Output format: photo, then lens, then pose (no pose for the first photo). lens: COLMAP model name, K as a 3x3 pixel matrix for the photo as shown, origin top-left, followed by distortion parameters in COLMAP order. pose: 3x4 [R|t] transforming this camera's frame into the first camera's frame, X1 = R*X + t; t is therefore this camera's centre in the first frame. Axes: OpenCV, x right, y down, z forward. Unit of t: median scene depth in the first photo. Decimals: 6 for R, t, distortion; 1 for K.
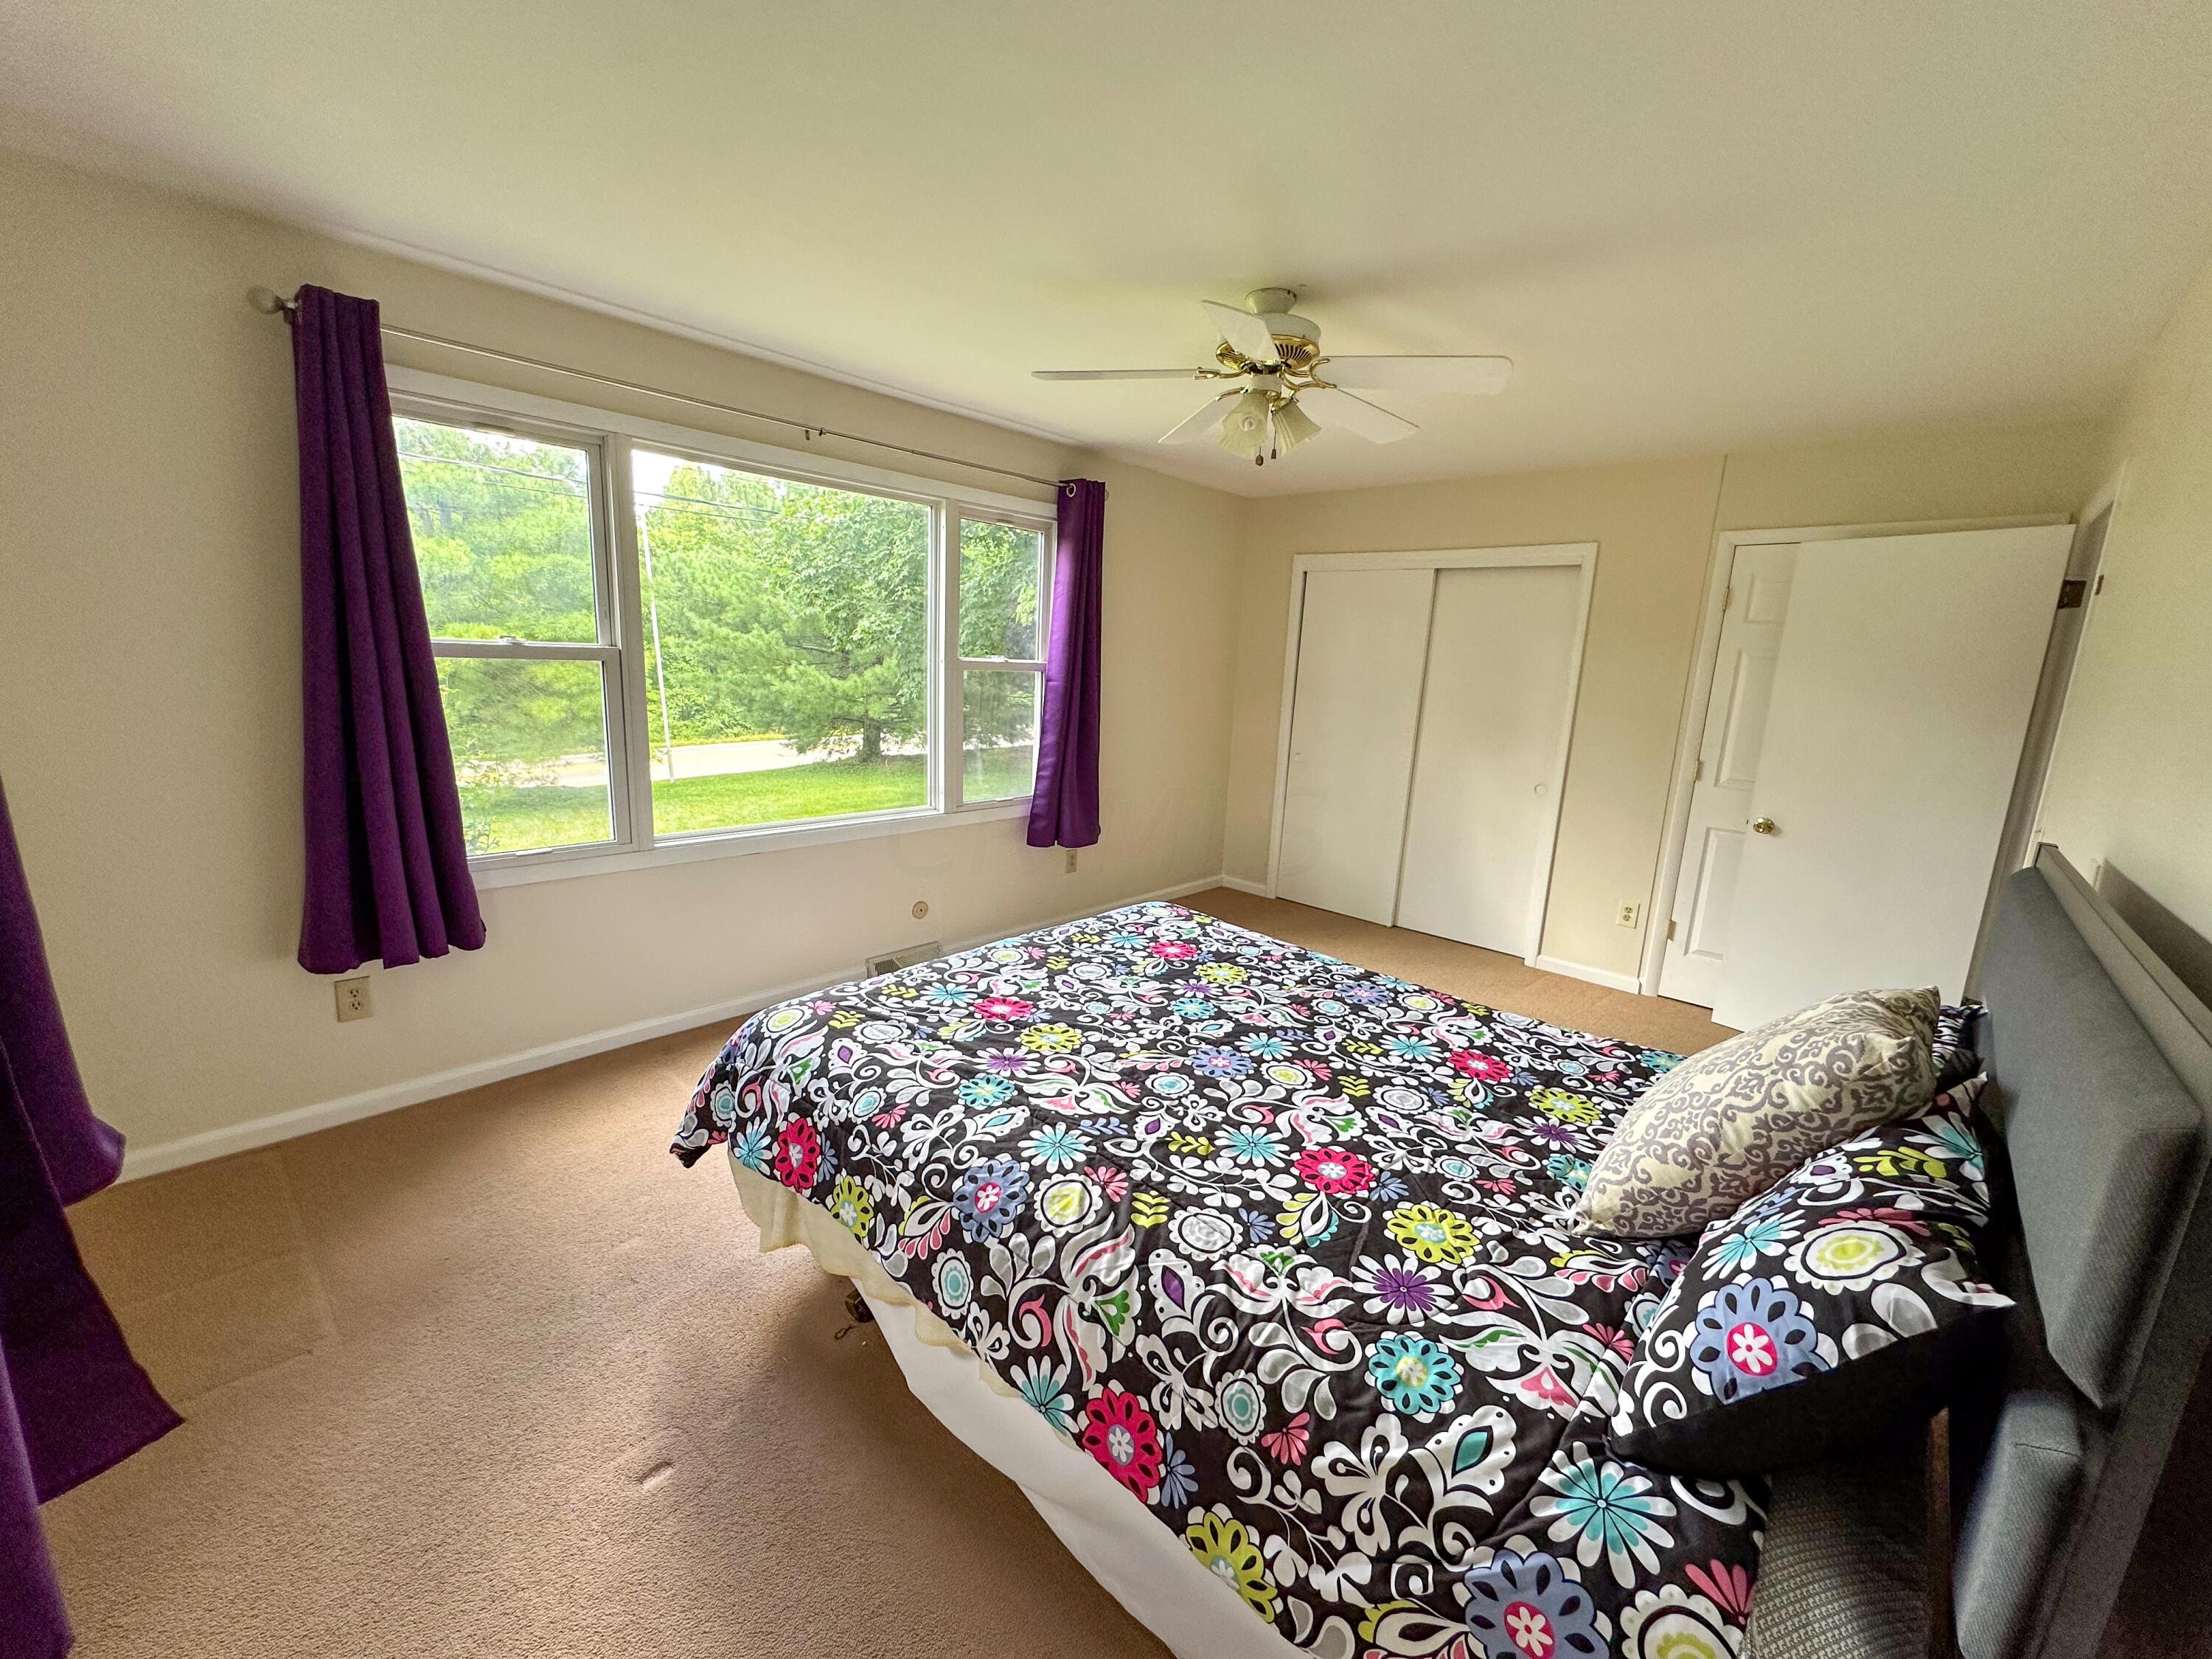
lens RADIAL K [[888.0, 0, 1106.0], [0, 888.0, 829.5], [0, 0, 1]] dist [-0.017426, -0.000082]
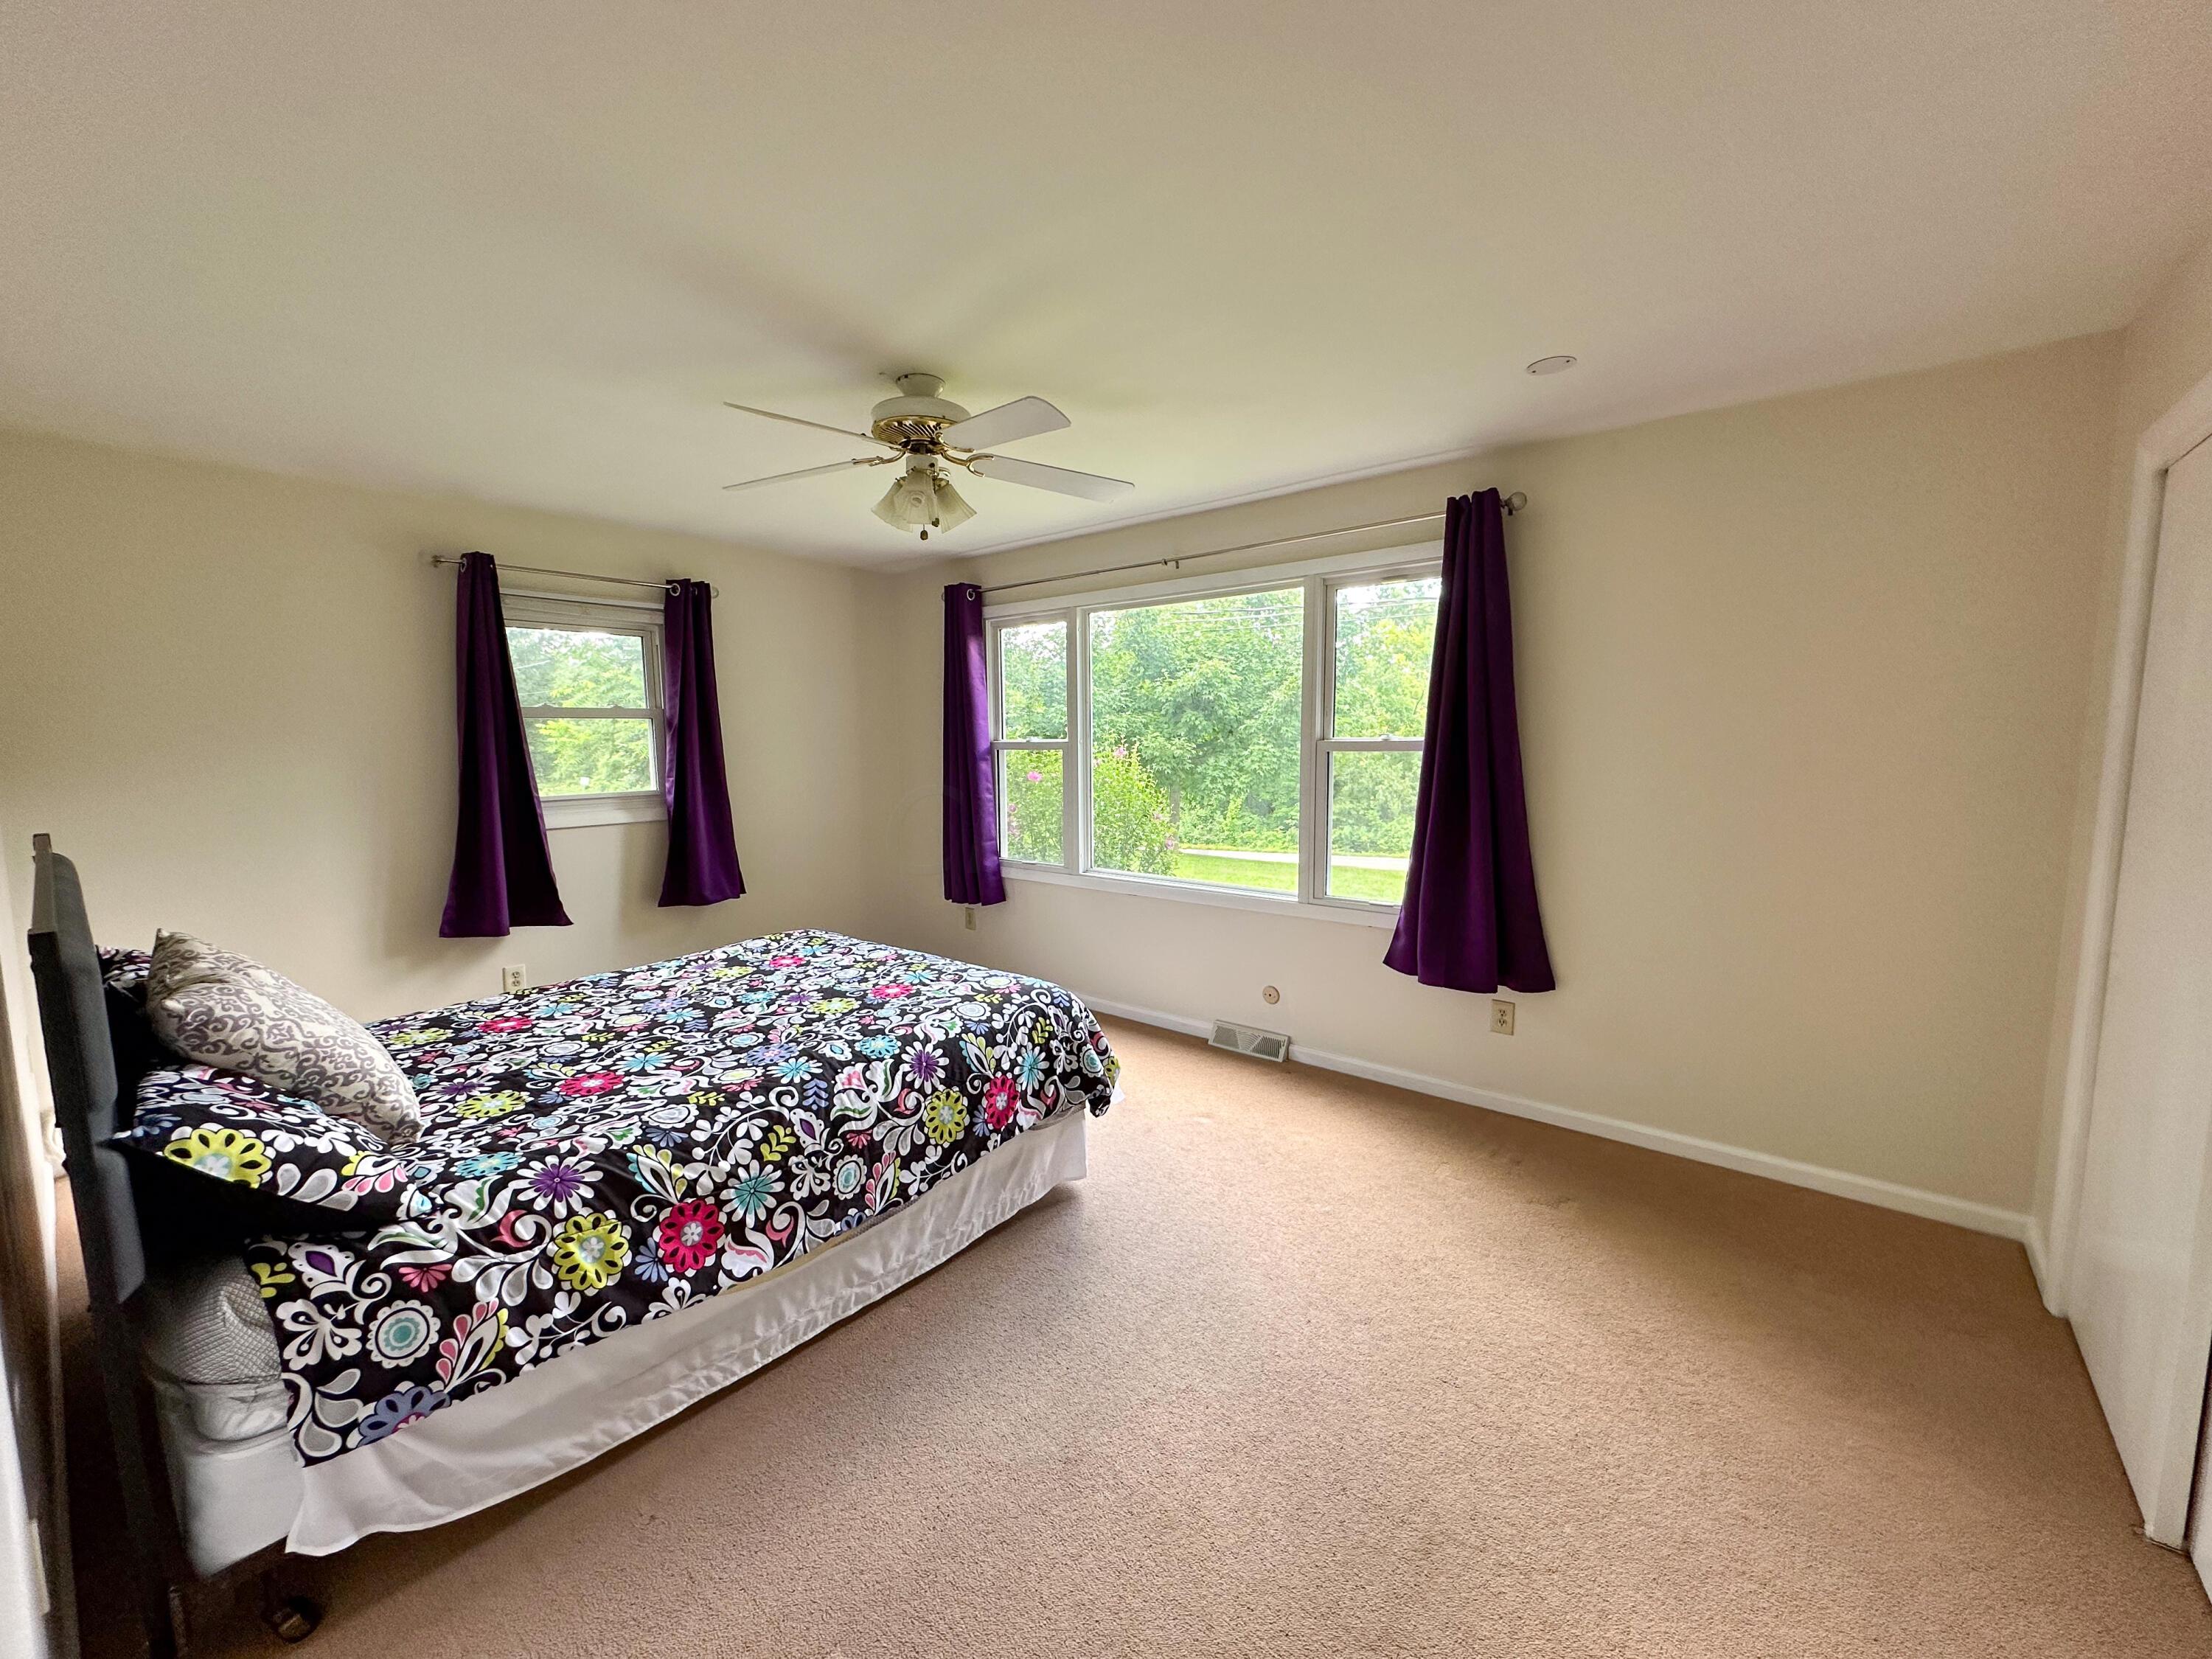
lens RADIAL K [[874.6, 0, 1169.3], [0, 874.6, 872.3], [0, 0, 1]] dist [0.022769, -0.000005]
pose [[0.070694, 0.112713, -0.991110, 1.648582], [-0.167053, 0.980901, 0.099636, -0.260772], [0.983410, 0.158524, 0.088173, 1.644395]]
